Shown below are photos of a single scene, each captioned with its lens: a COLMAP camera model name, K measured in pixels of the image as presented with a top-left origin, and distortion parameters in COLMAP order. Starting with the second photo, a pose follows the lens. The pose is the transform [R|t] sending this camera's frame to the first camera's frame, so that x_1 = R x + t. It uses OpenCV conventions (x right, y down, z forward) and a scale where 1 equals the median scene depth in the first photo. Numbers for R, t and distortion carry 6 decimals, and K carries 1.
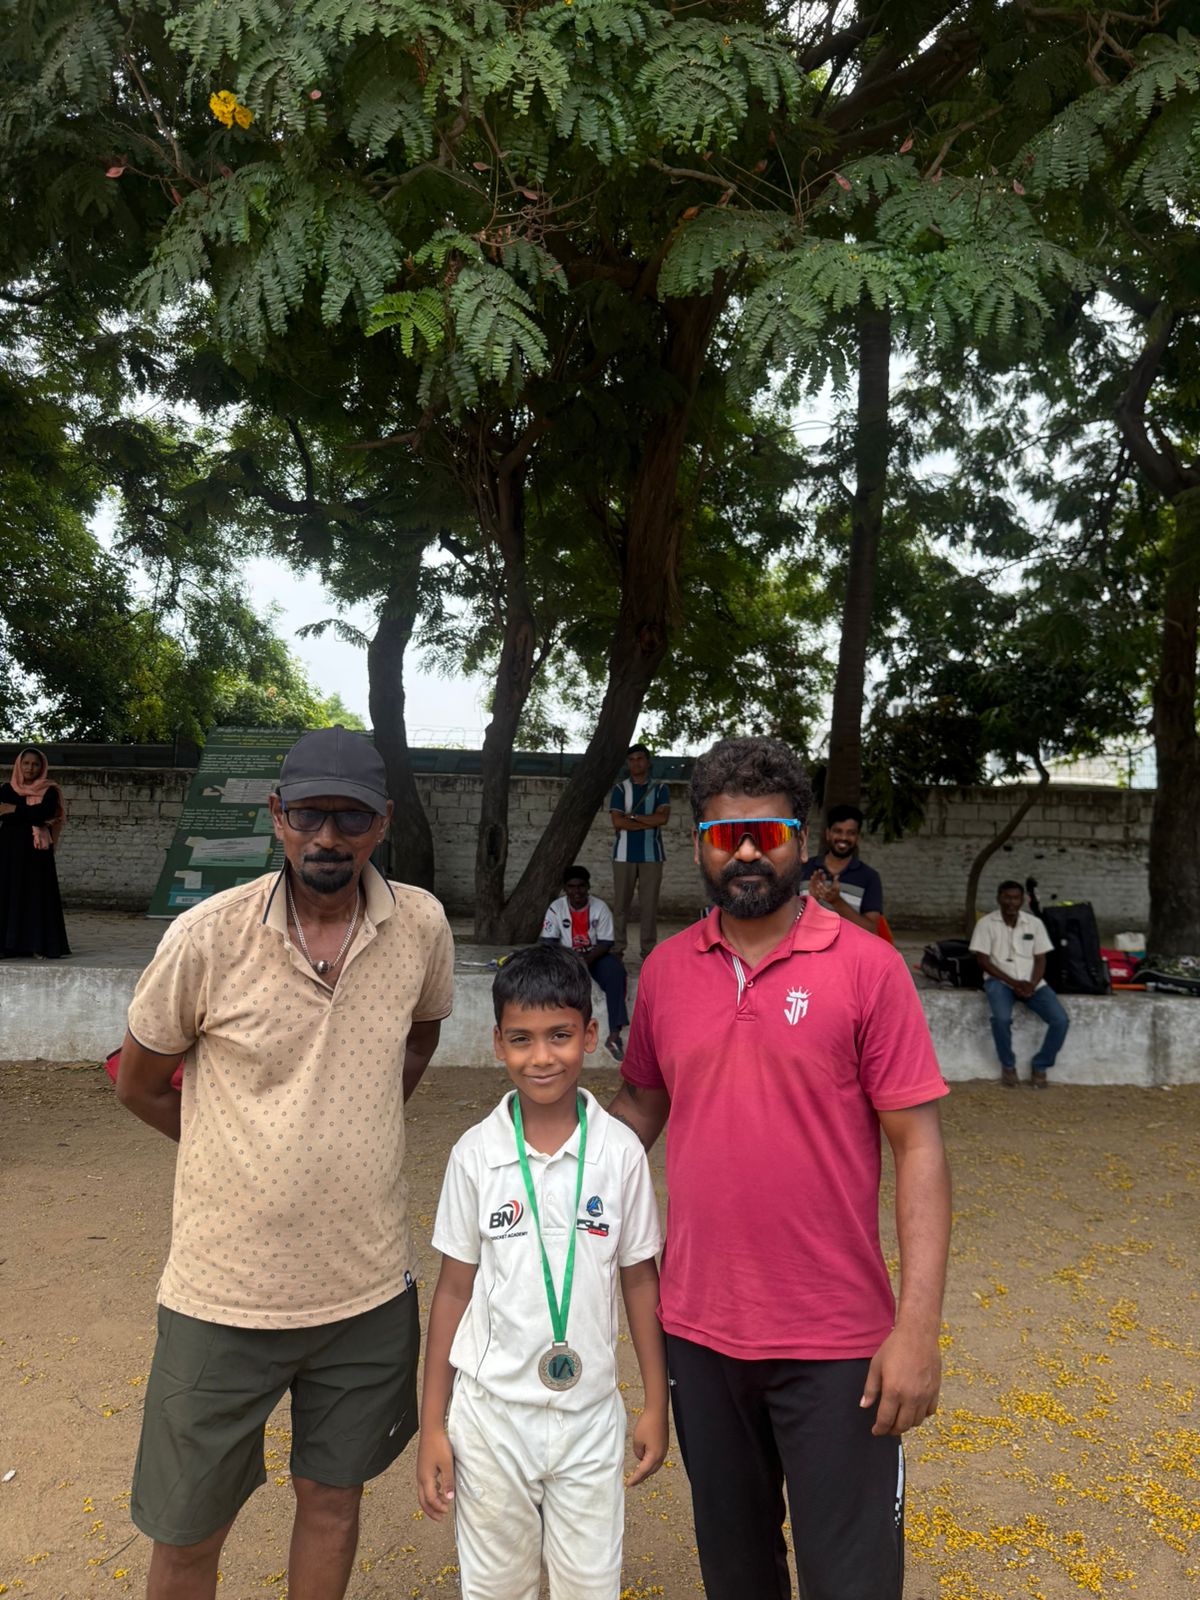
lens RADIAL K [[1115.7, 0, 601.3], [0, 1115.7, 809.0], [0, 0, 1]] dist [0.084003, -0.096043]
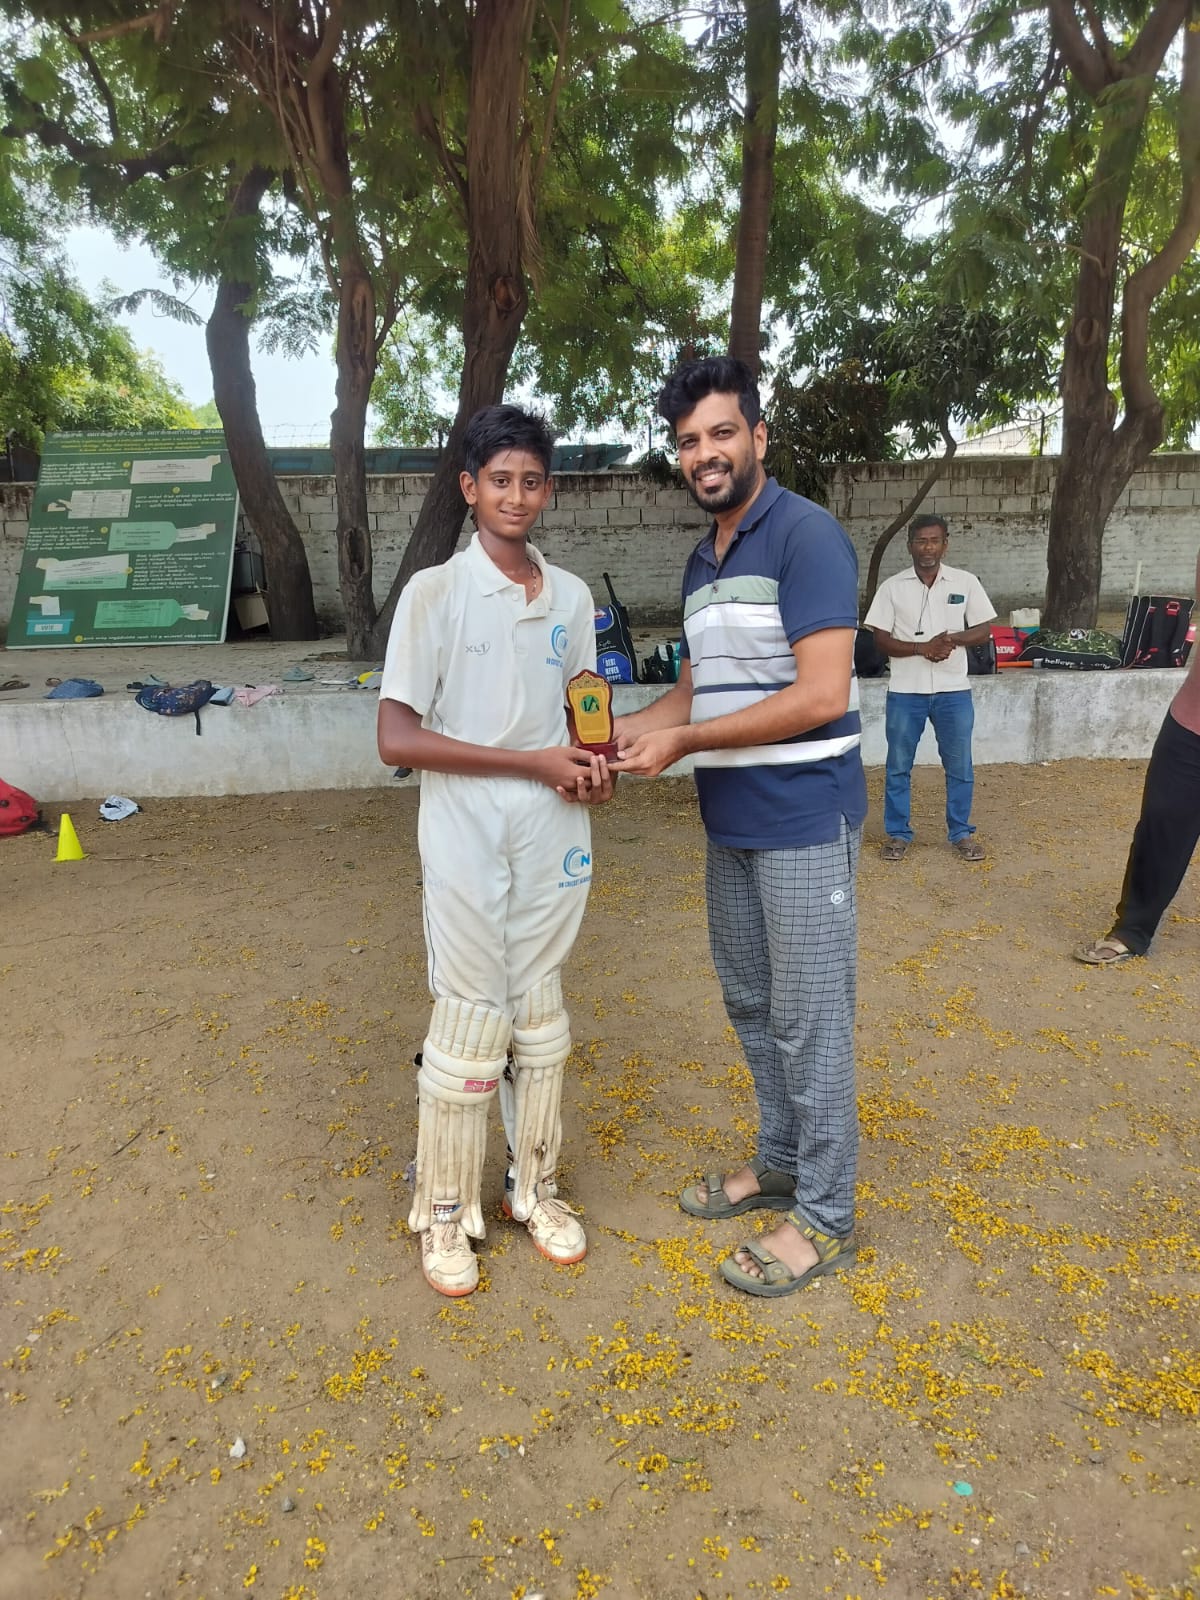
lens RADIAL K [[1123.7, 0, 598.6], [0, 1123.7, 803.8], [0, 0, 1]] dist [0.040952, -0.048755]
pose [[0.996518, -0.063088, 0.054514, 0.022792], [0.047296, 0.966166, 0.253546, 0.004905], [-0.068665, -0.250085, 0.965786, 0.027953]]
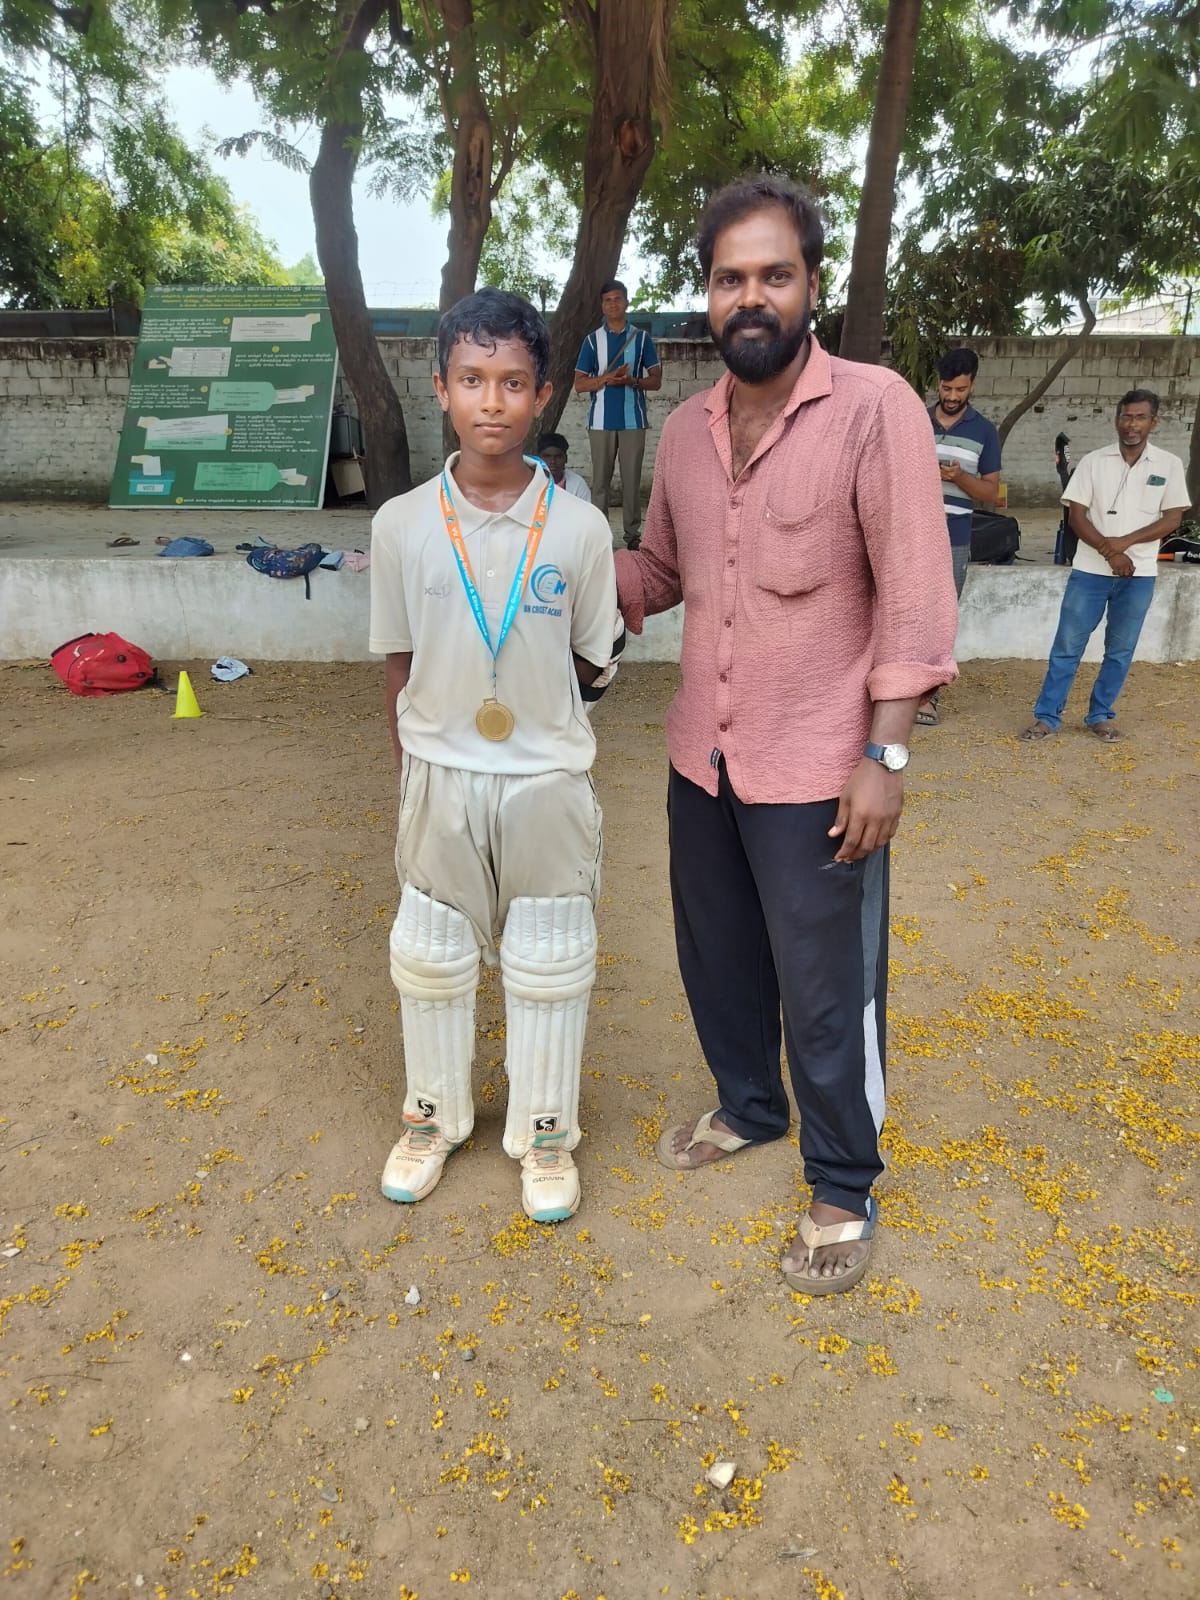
lens RADIAL K [[1122.0, 0, 600.0], [0, 1122.0, 800.0], [0, 0, 1]] dist [0.033617, -0.039109]
pose [[0.999756, -0.018101, -0.012646, 0.011639], [0.021350, 0.938592, 0.344368, 0.008150], [0.005636, -0.344554, 0.938750, 0.033580]]
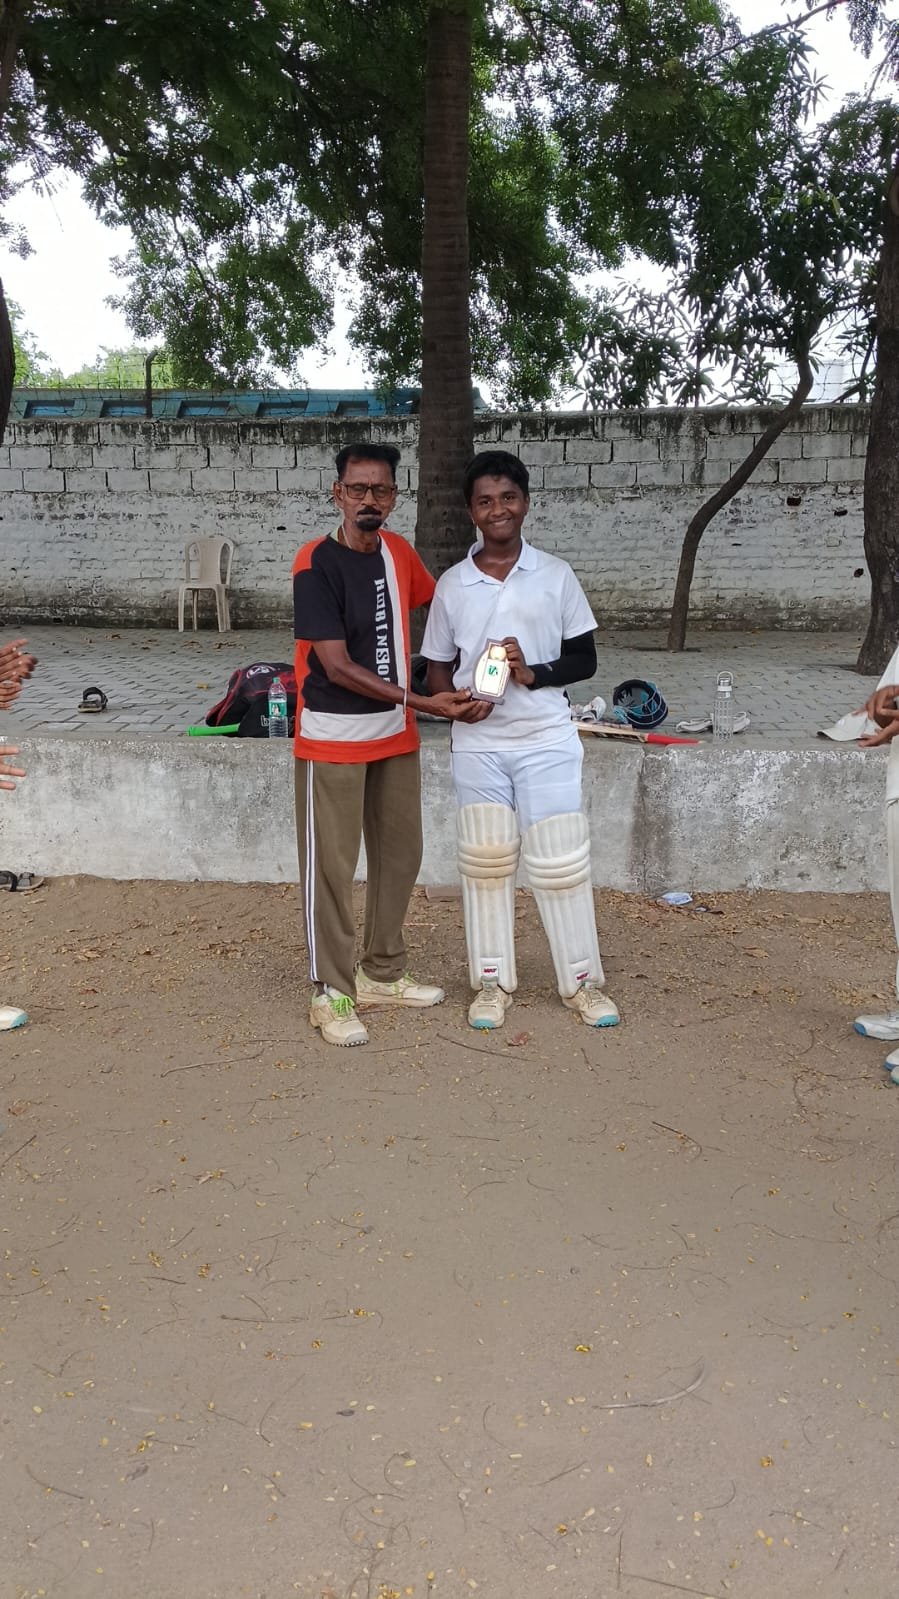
lens RADIAL K [[1323.3, 0, 440.7], [0, 1323.3, 802.0], [0, 0, 1]] dist [0.090872, -0.196860]
pose [[0.993005, -0.006495, -0.117897, 0.198004], [0.033882, 0.972168, 0.231822, 0.014747], [0.113110, -0.234194, 0.965587, 0.140502]]
